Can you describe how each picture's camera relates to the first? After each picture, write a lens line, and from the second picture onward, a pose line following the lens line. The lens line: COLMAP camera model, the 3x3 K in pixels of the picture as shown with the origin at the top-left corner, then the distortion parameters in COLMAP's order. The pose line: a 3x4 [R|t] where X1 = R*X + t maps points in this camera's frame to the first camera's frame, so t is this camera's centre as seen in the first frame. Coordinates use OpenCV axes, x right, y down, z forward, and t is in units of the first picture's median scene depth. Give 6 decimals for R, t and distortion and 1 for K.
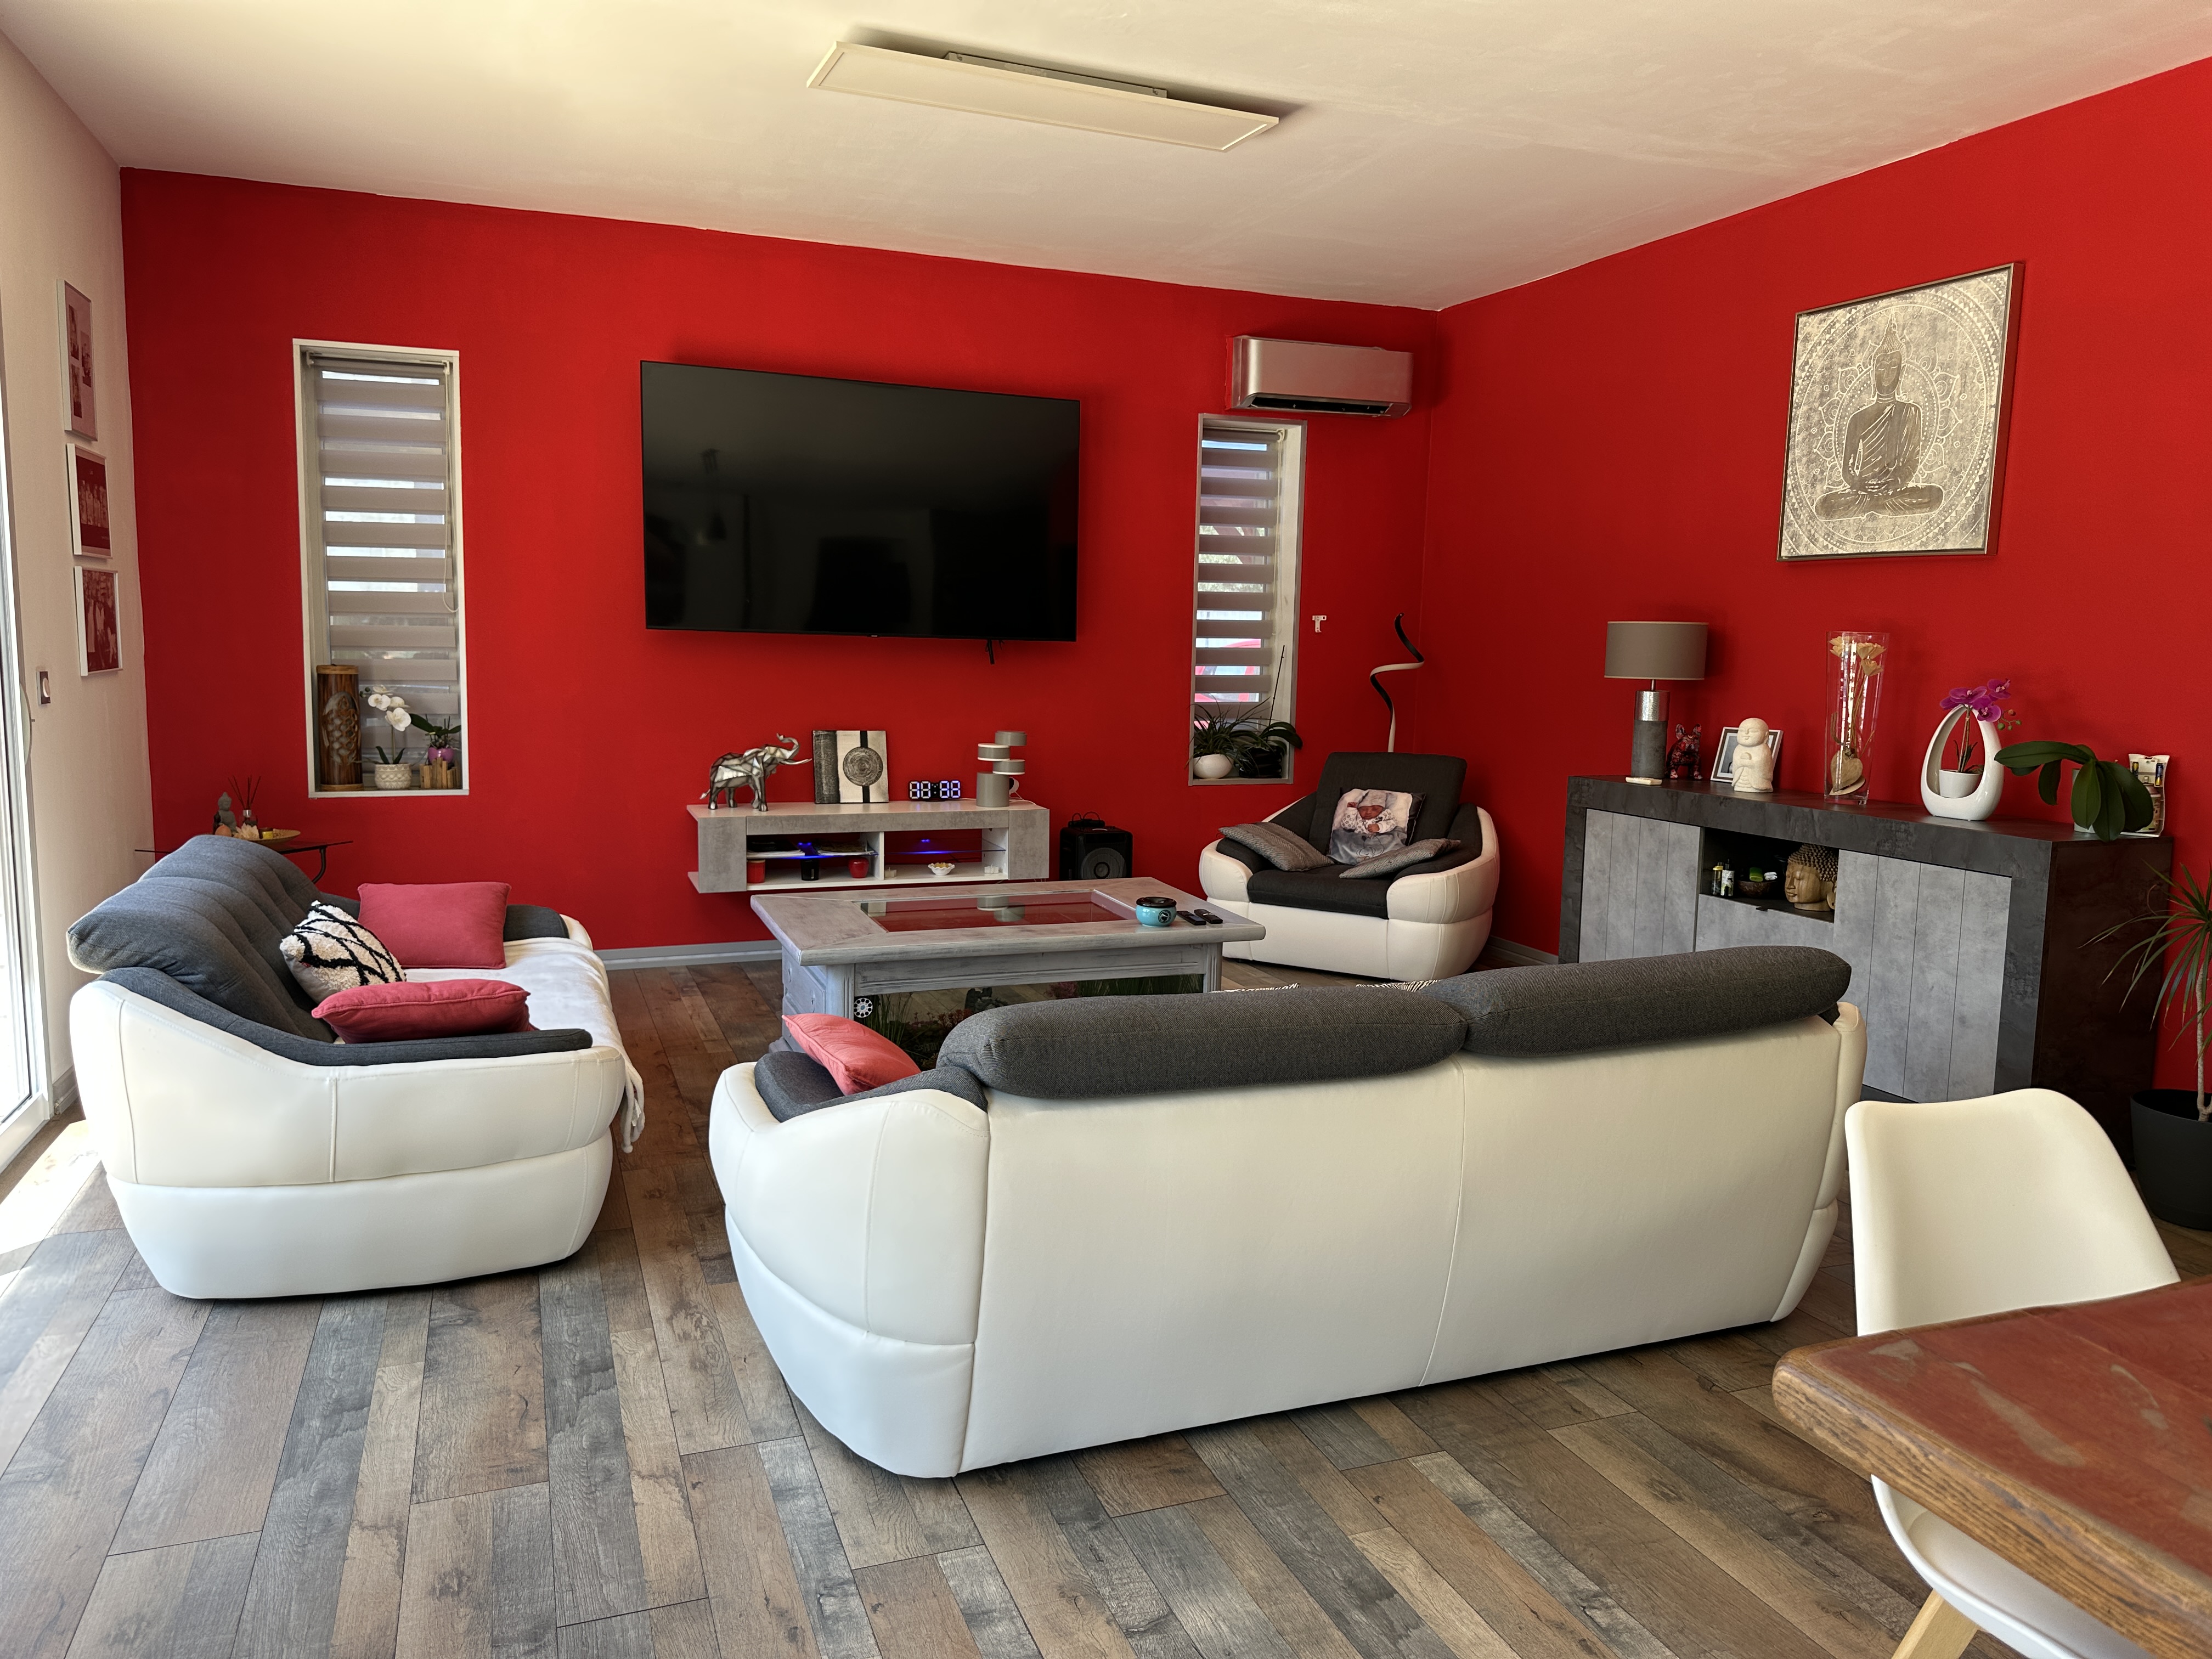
lens RADIAL K [[1541.7, 0, 1134.5], [0, 1541.7, 830.5], [0, 0, 1]] dist [0.031549, -0.063864]
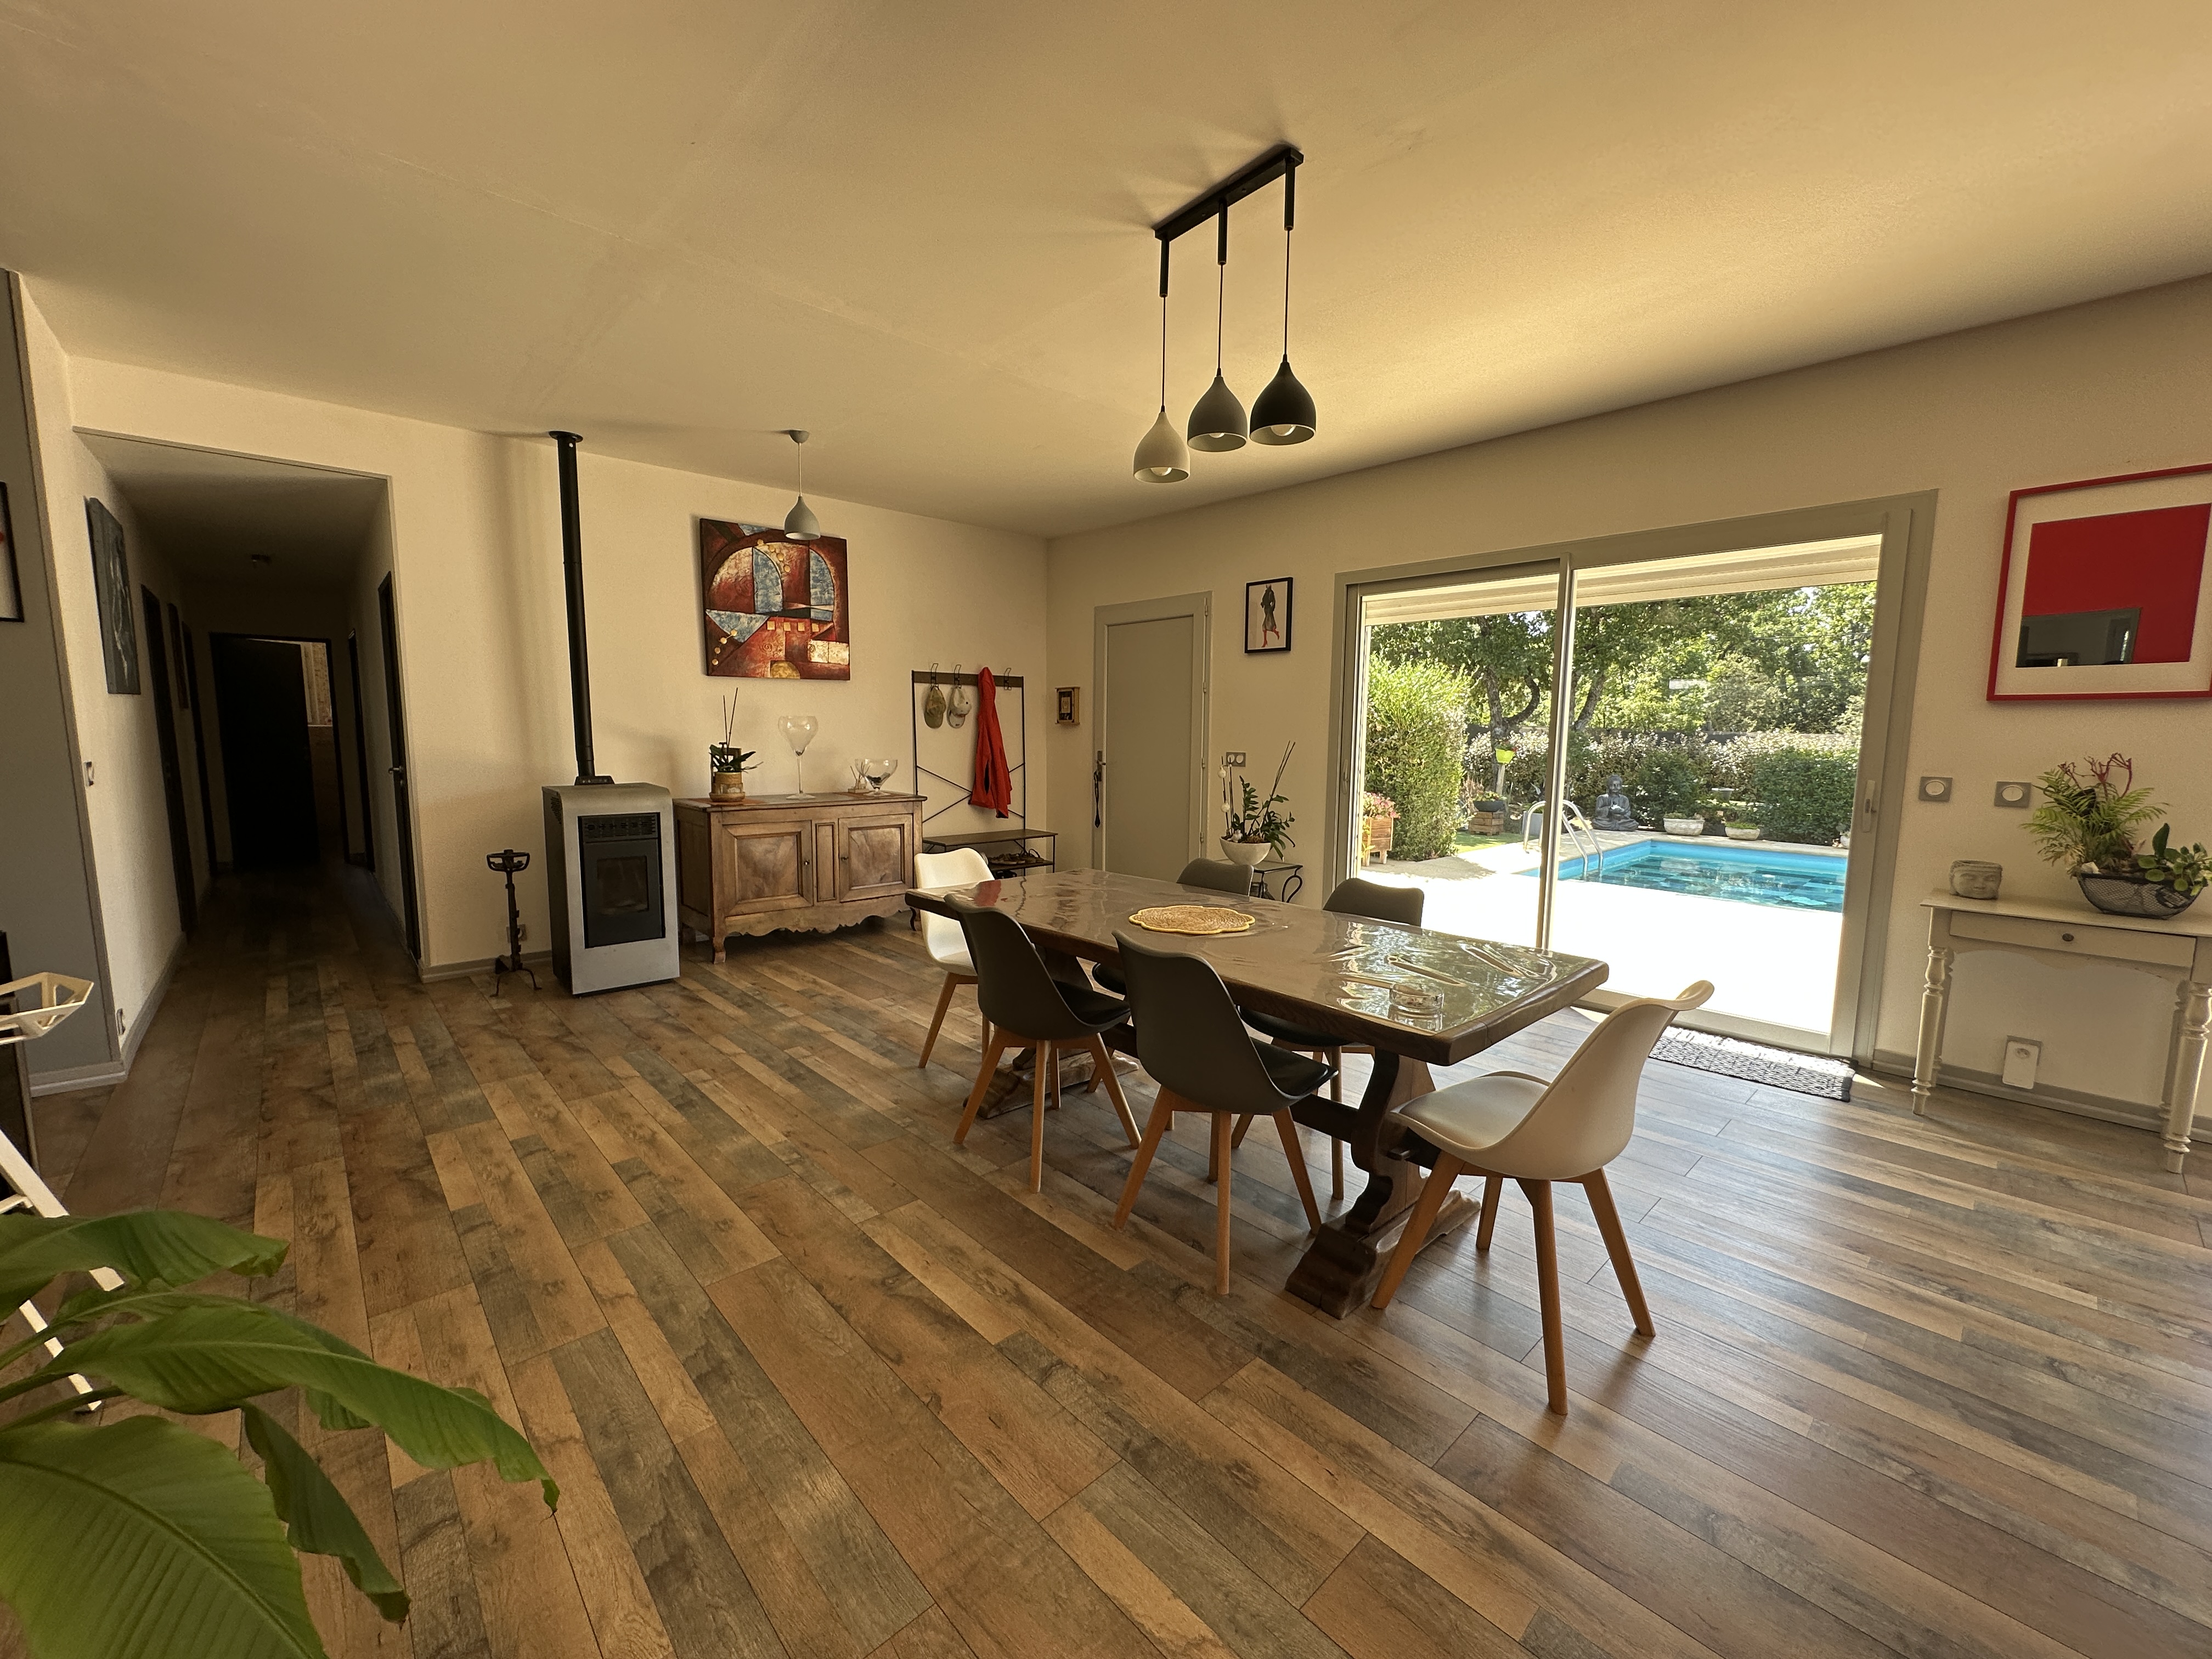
lens RADIAL K [[884.8, 0, 1104.1], [0, 884.8, 830.8], [0, 0, 1]] dist [-0.003582, 0.000850]
pose [[-0.933907, 0.010490, -0.357363, 0.428069], [-0.073499, 0.972585, 0.220626, -0.051001], [0.349881, 0.232310, -0.907533, 0.467467]]
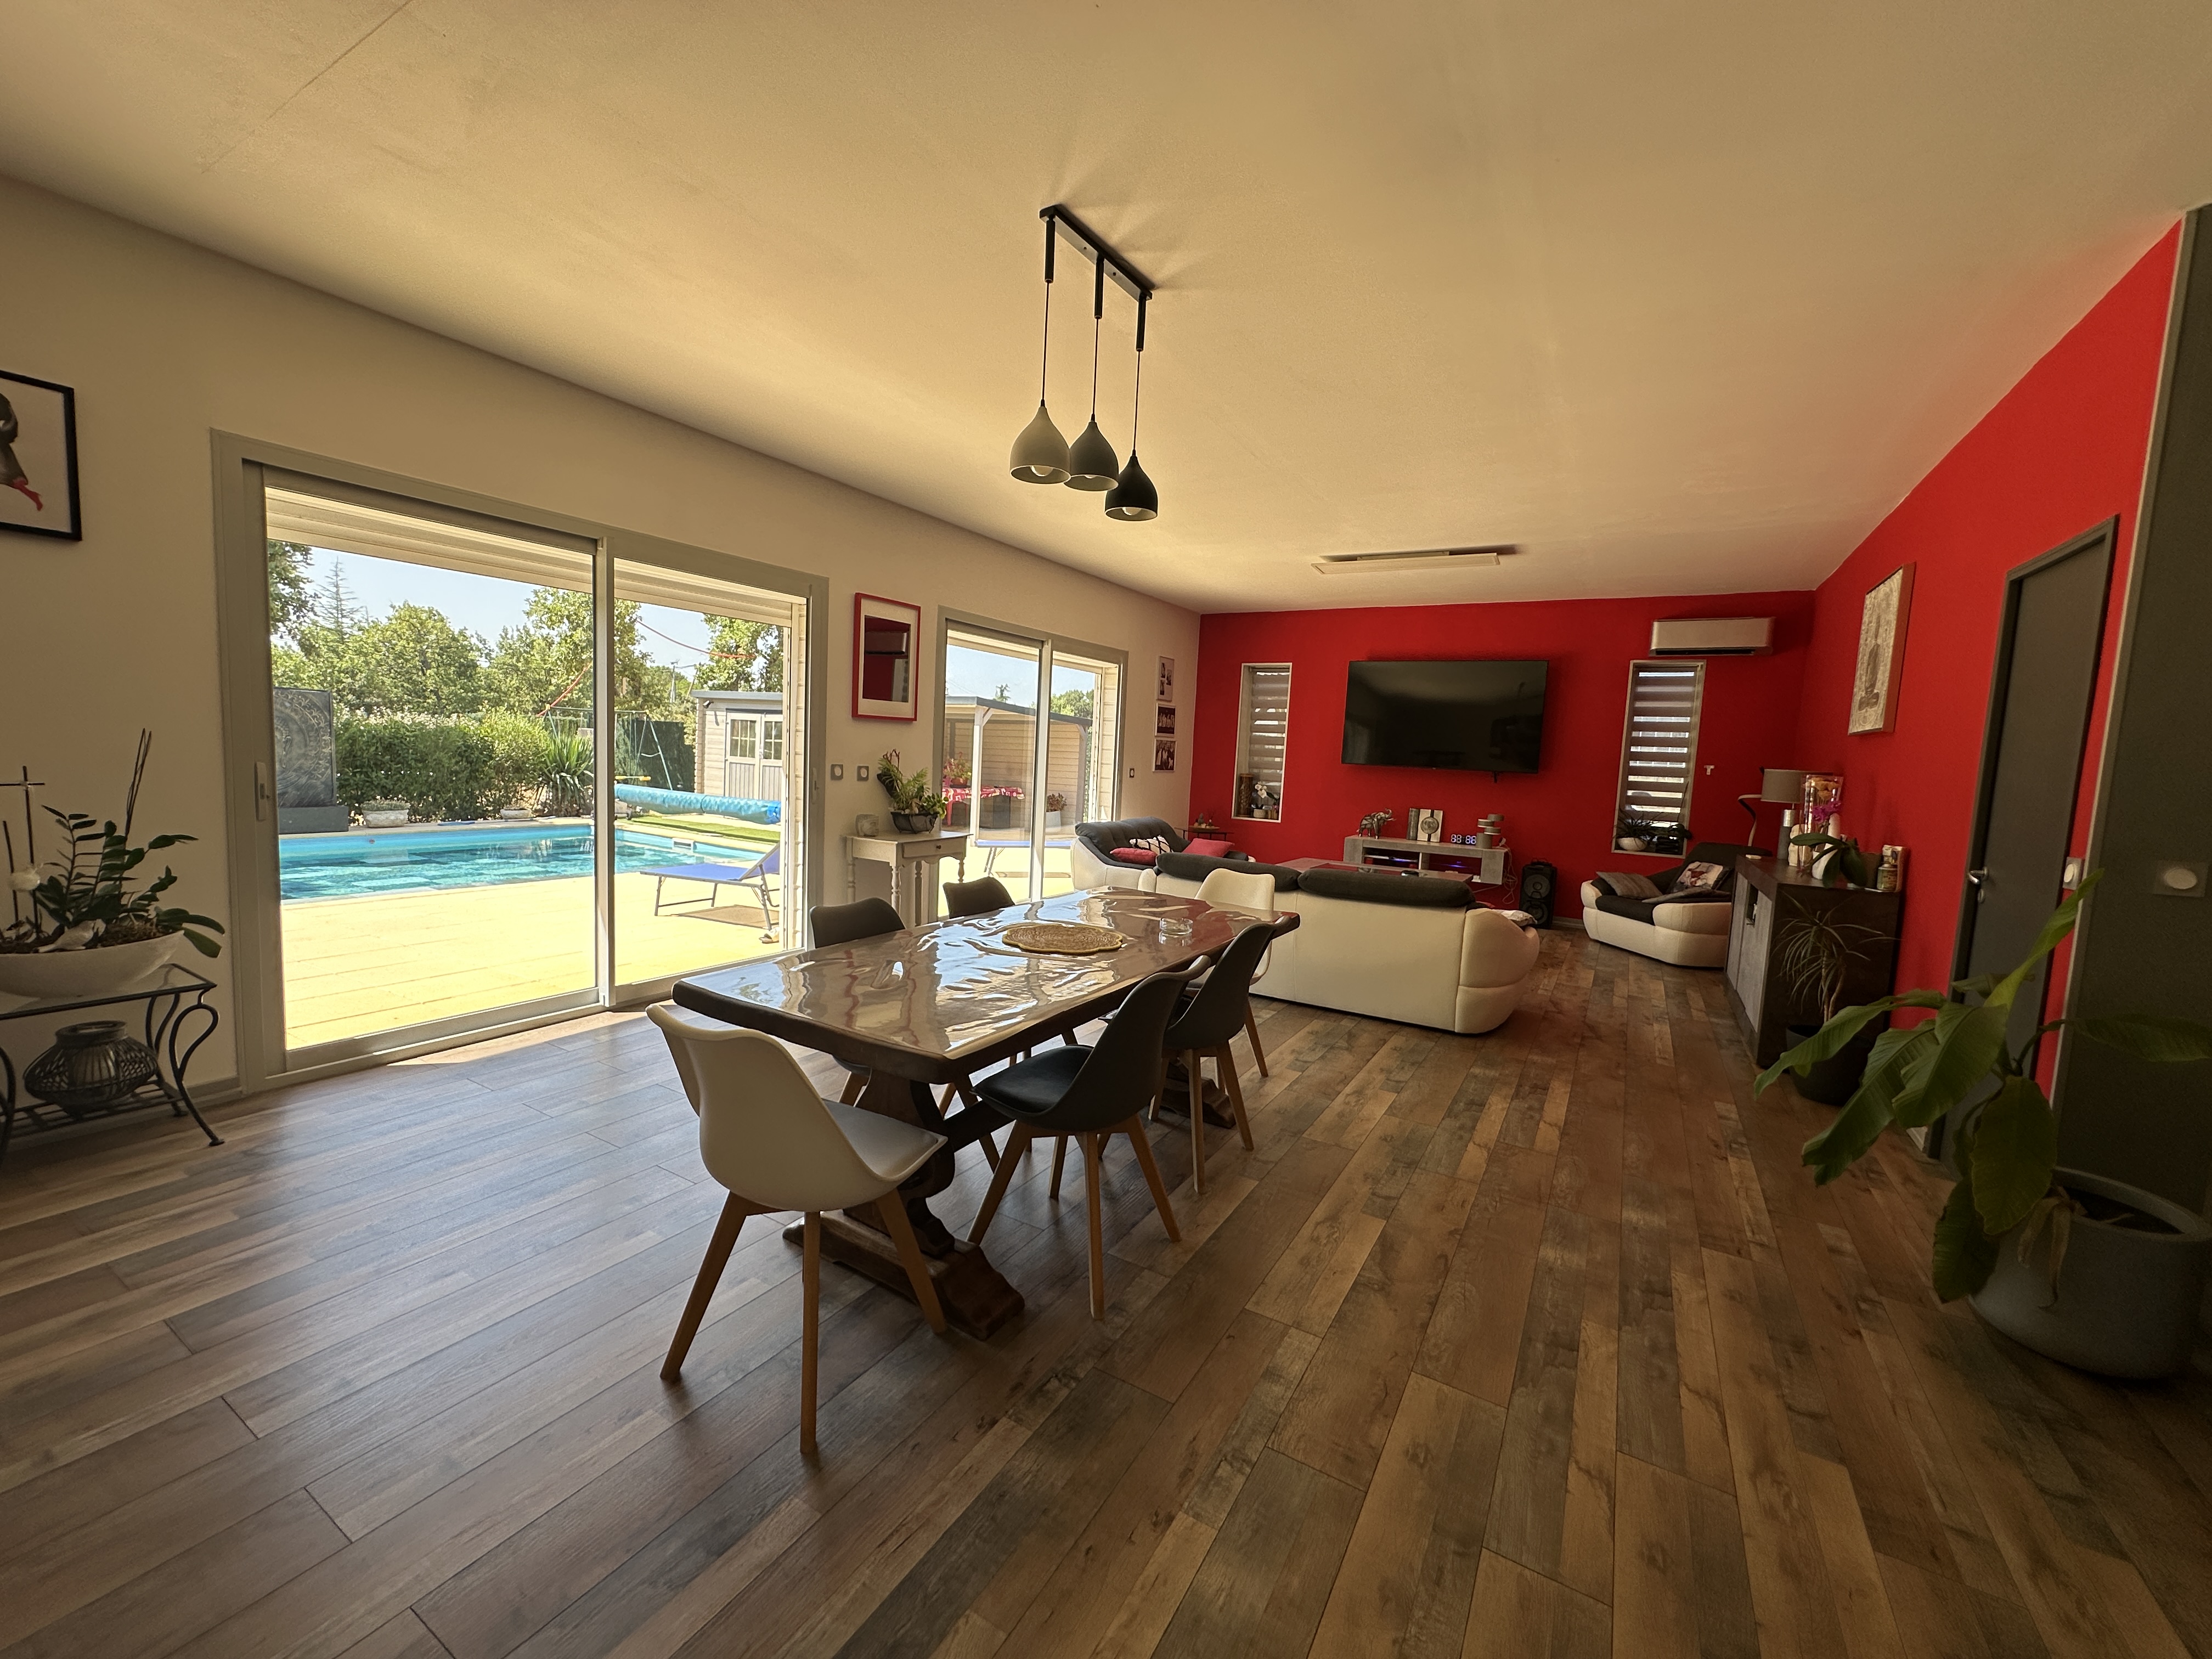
lens RADIAL K [[884.8, 0, 1104.1], [0, 884.8, 830.8], [0, 0, 1]] dist [-0.003582, 0.000850]
pose [[0.608231, 0.080383, -0.789680, 0.597361], [-0.131494, 0.991317, -0.000371, 0.031988], [0.782793, 0.104064, 0.613519, -0.192414]]
